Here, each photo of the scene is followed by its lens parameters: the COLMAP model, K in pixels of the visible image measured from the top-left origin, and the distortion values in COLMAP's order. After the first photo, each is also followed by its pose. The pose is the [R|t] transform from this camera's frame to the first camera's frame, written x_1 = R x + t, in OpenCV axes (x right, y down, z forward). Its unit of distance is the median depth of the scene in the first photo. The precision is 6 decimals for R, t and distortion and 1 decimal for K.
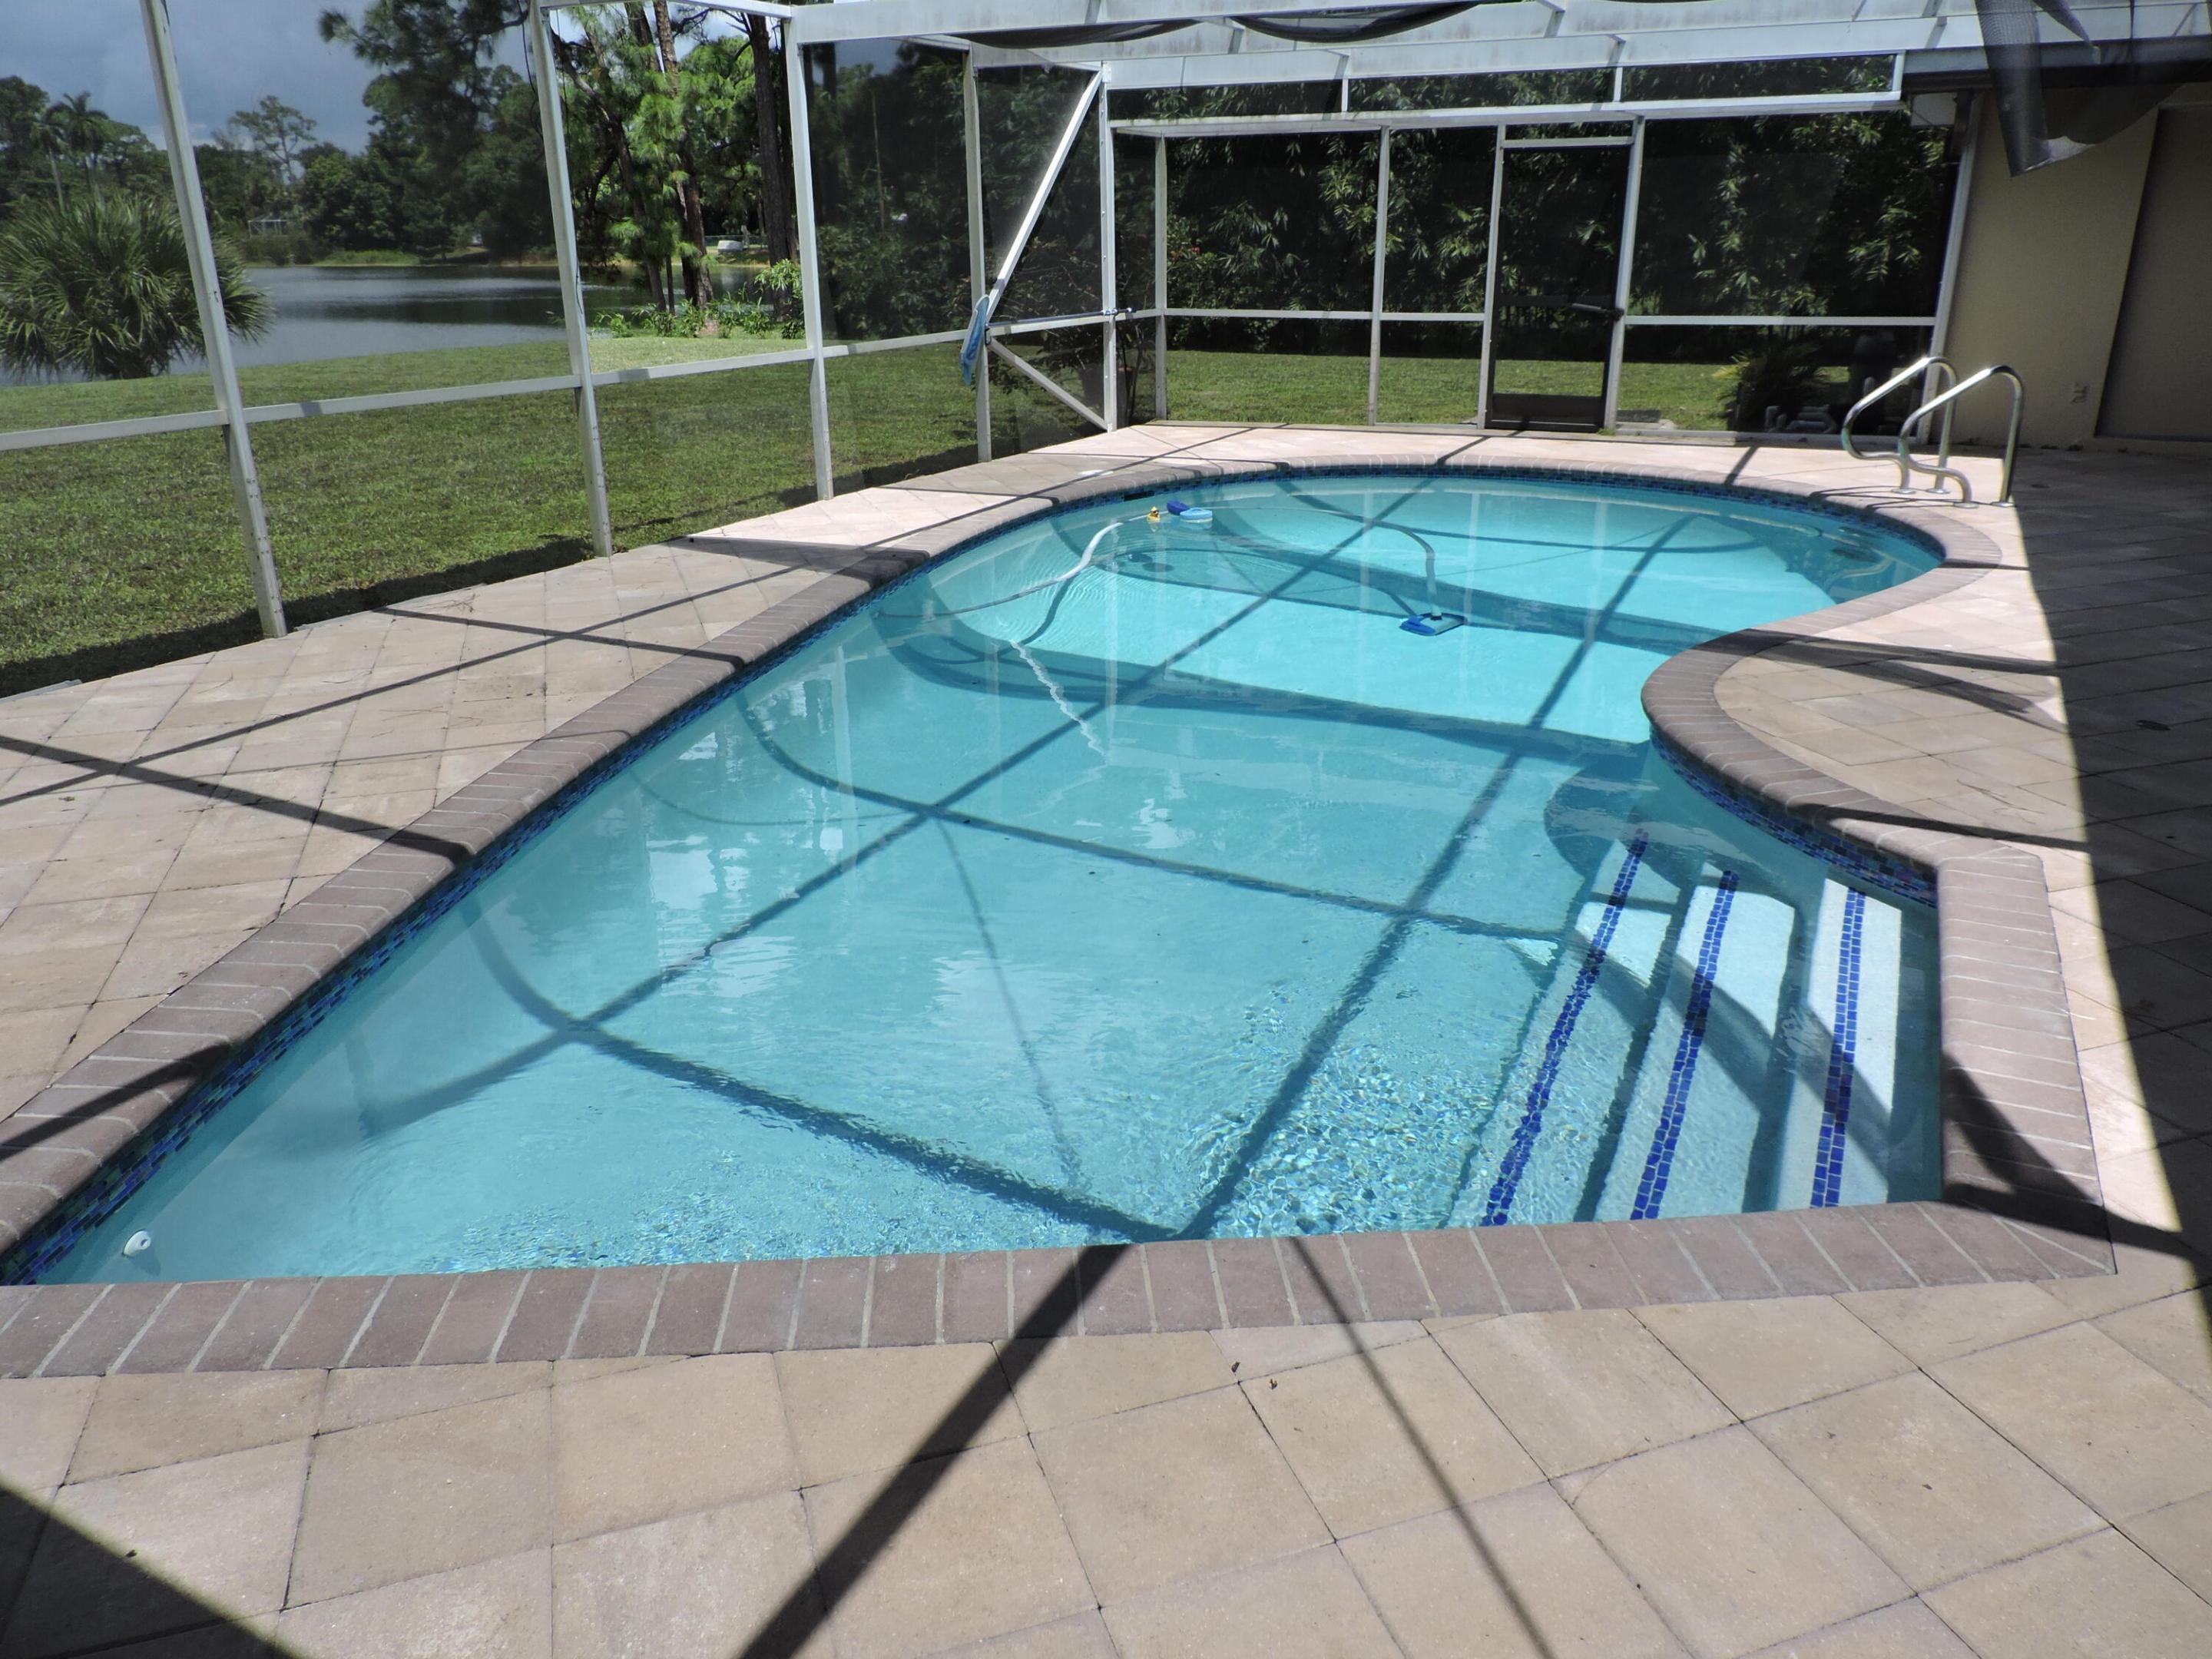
lens RADIAL K [[1583.6, 0, 1096.1], [0, 1583.6, 831.0], [0, 0, 1]] dist [-0.037115, 0.009705]
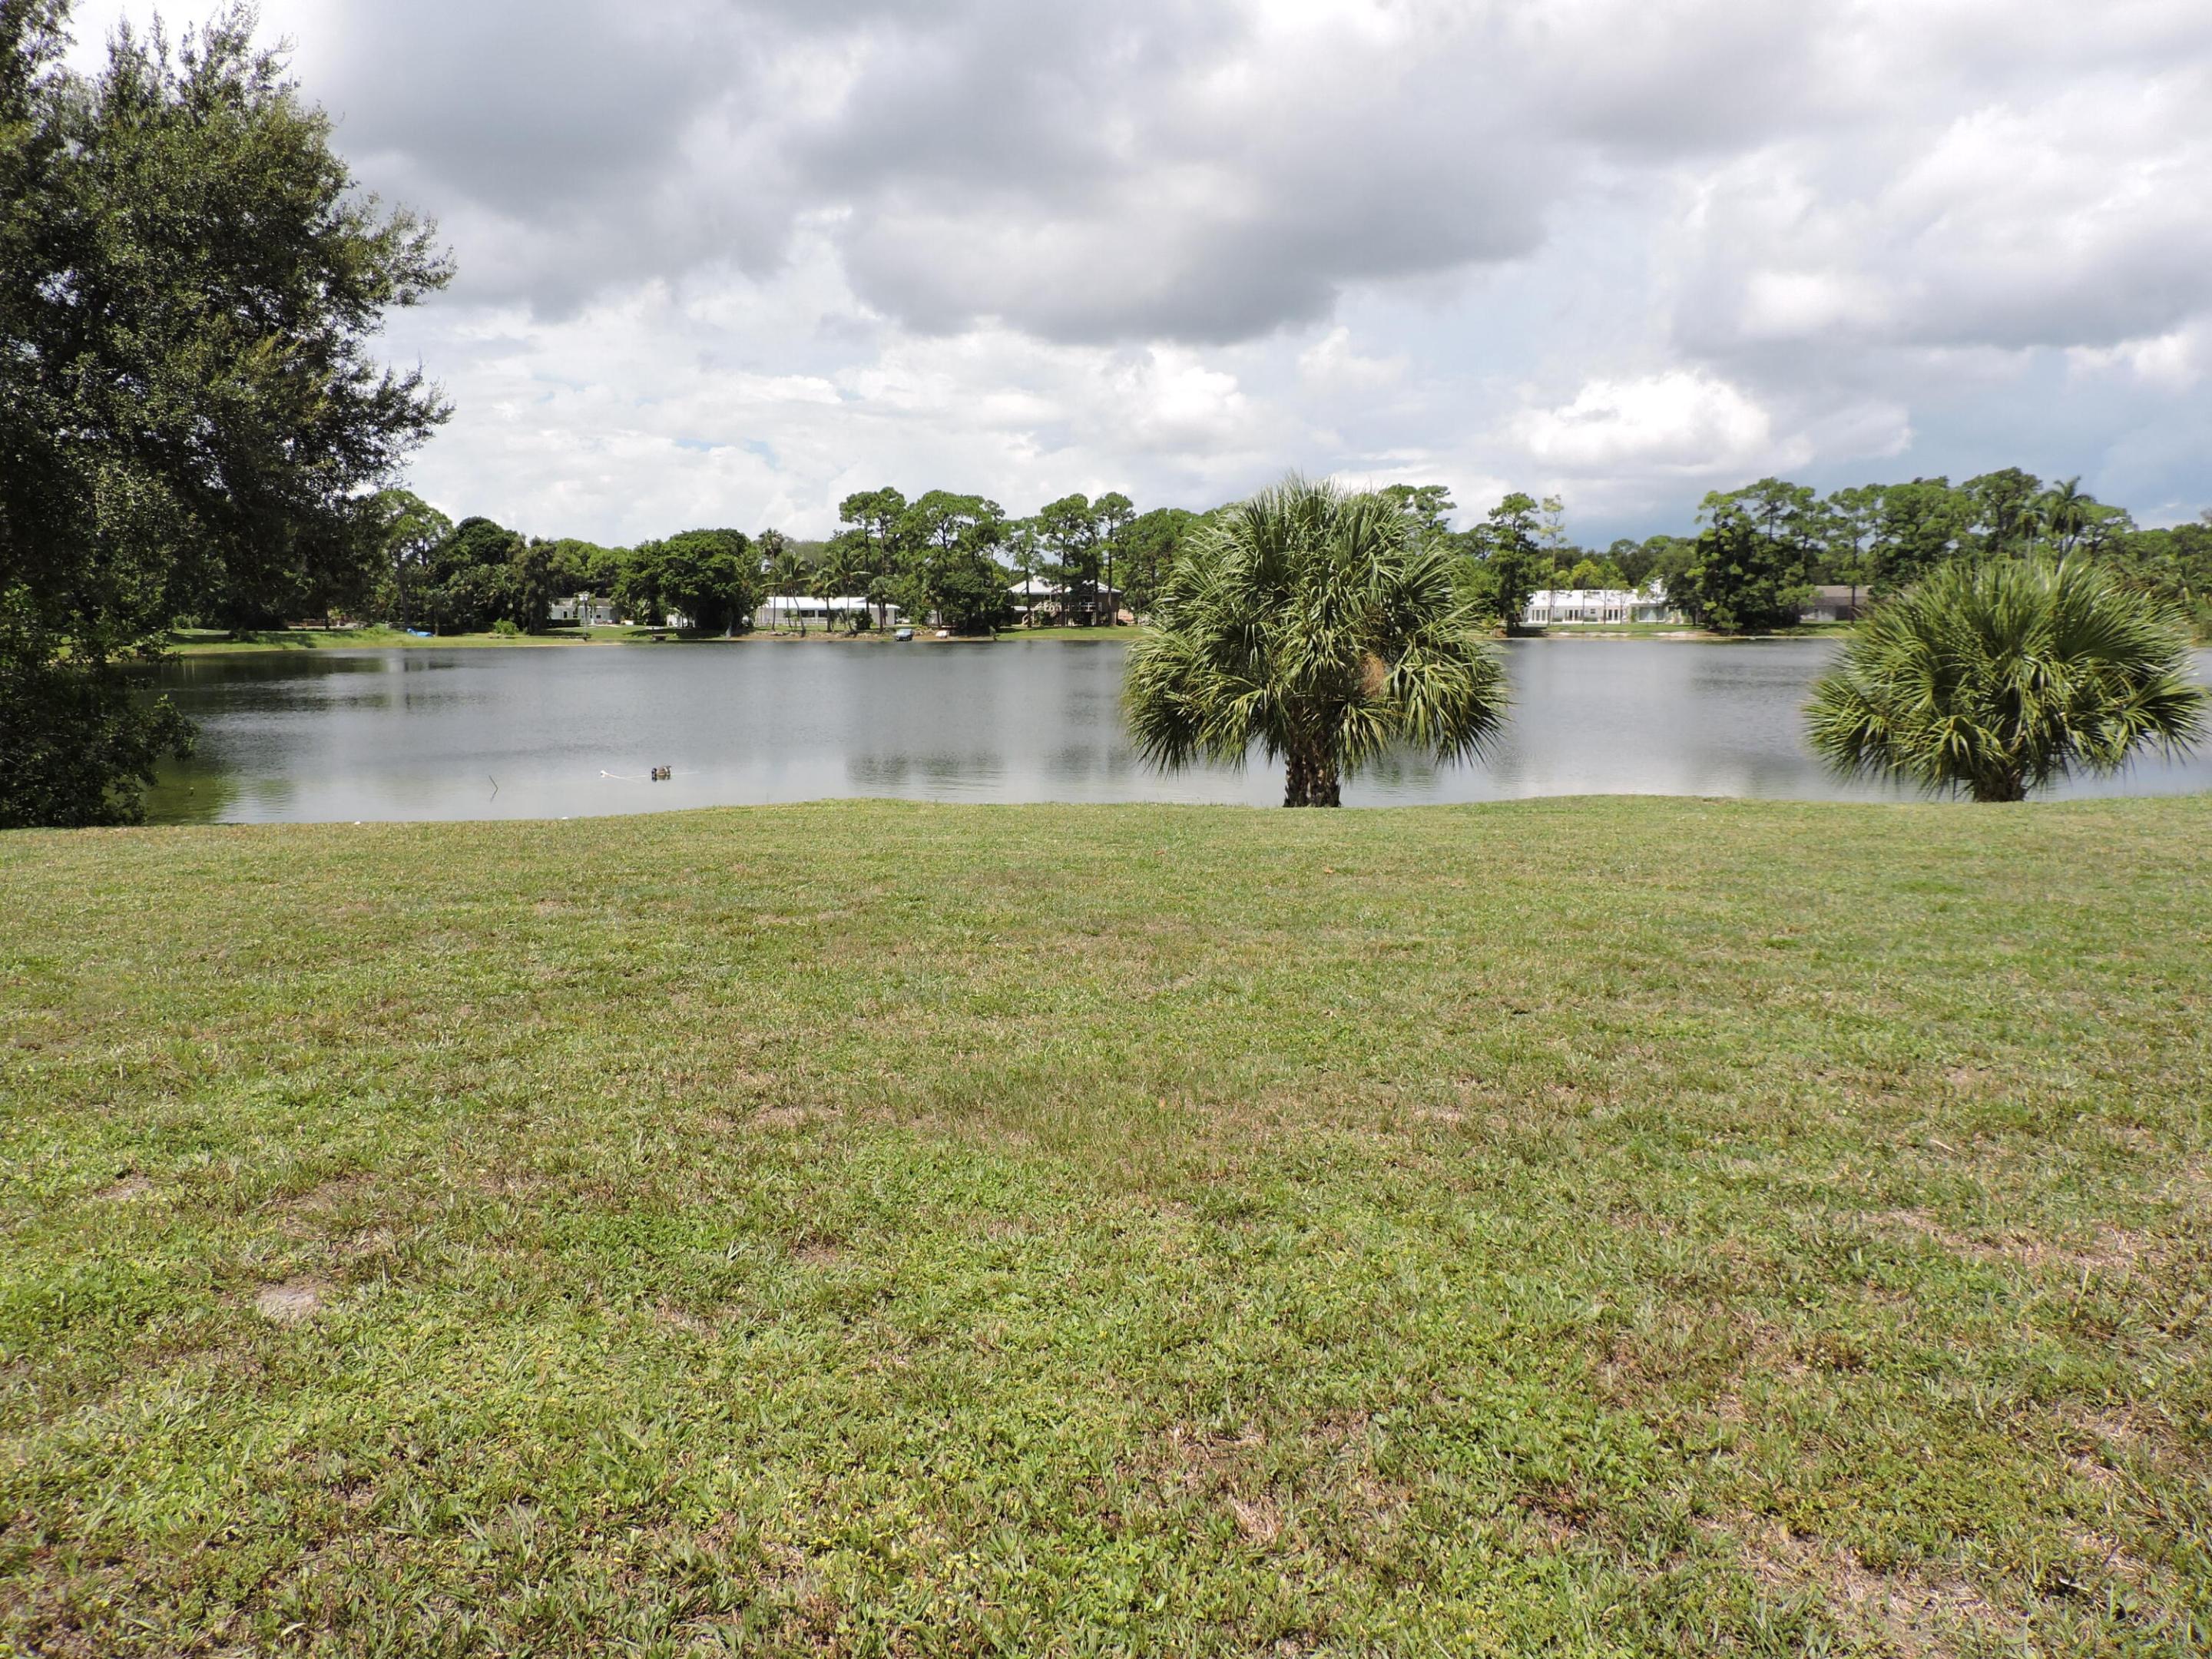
lens RADIAL K [[1583.6, 0, 1052.2], [0, 1583.6, 890.5], [0, 0, 1]] dist [-0.037115, 0.009705]
pose [[0.448986, 0.142572, -0.882091, -0.017737], [-0.306600, 0.951836, -0.002215, -0.012420], [0.839290, 0.271444, 0.471074, 0.033035]]
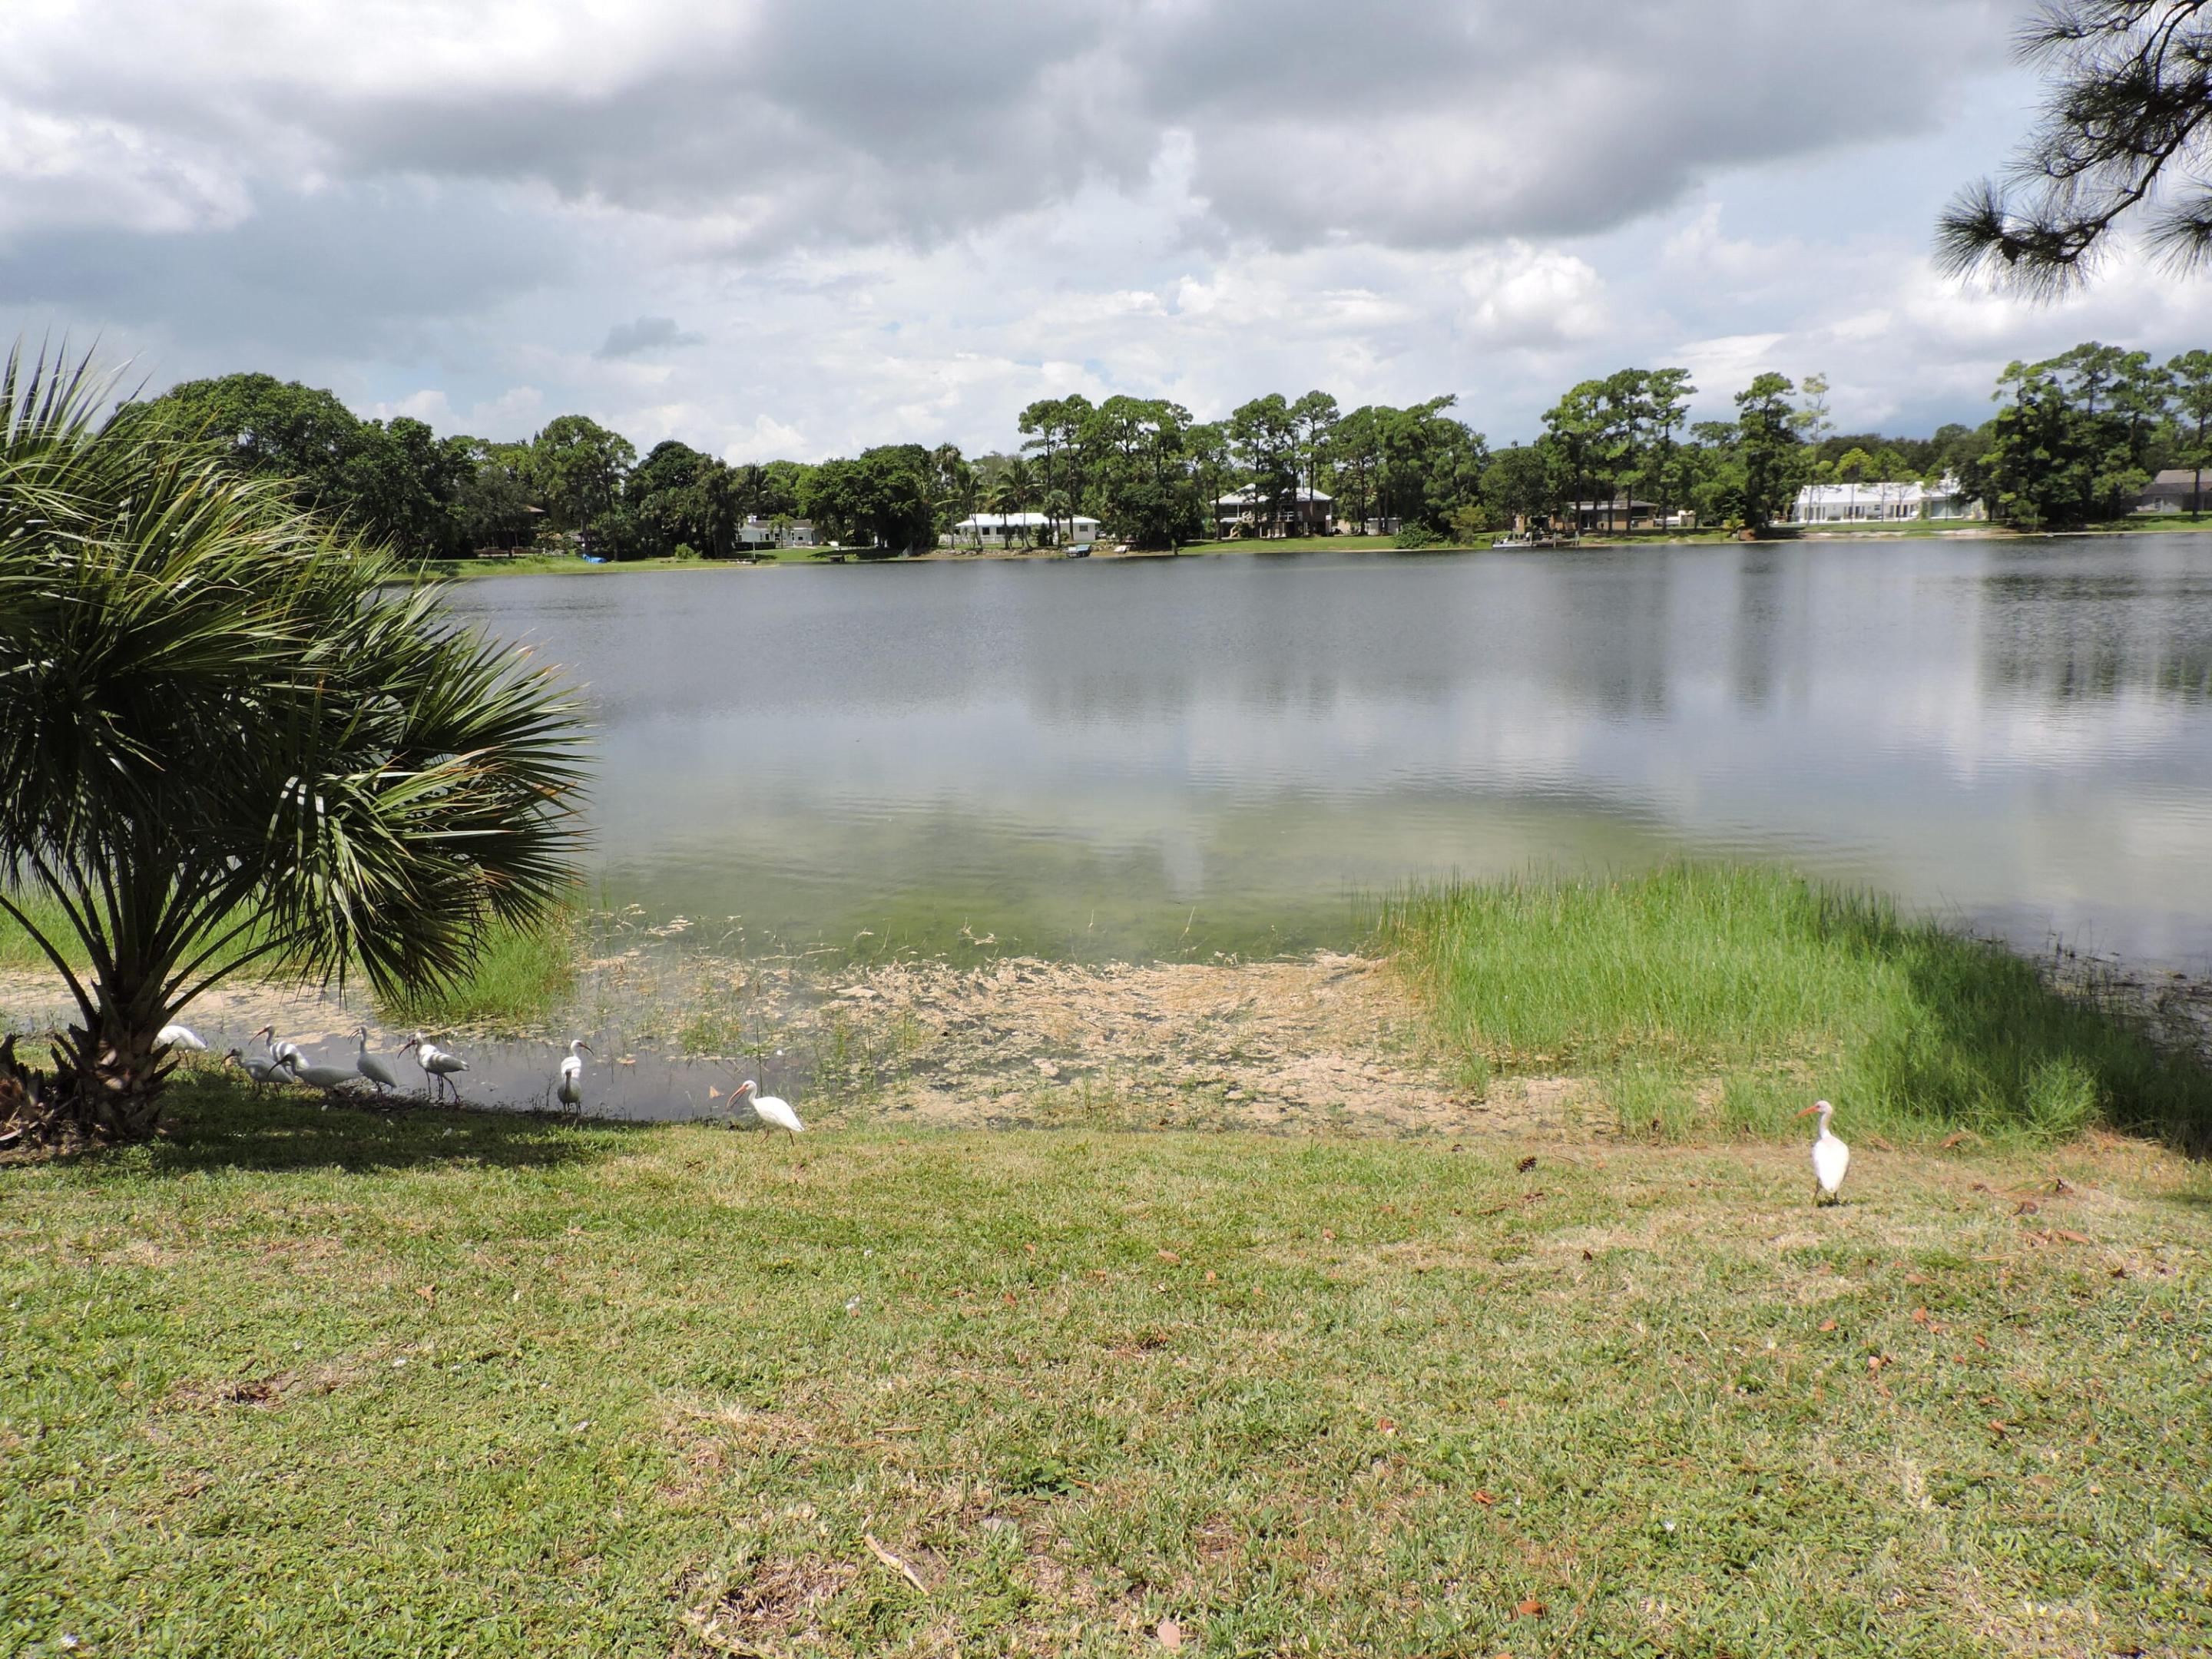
lens RADIAL K [[1583.6, 0, 1090.3], [0, 1583.6, 835.8], [0, 0, 1]] dist [-0.037115, 0.009705]
pose [[0.267847, 0.164596, -0.949298, -0.047606], [-0.310273, 0.947544, 0.076747, -0.065219], [0.912134, 0.273985, 0.304867, 0.179951]]
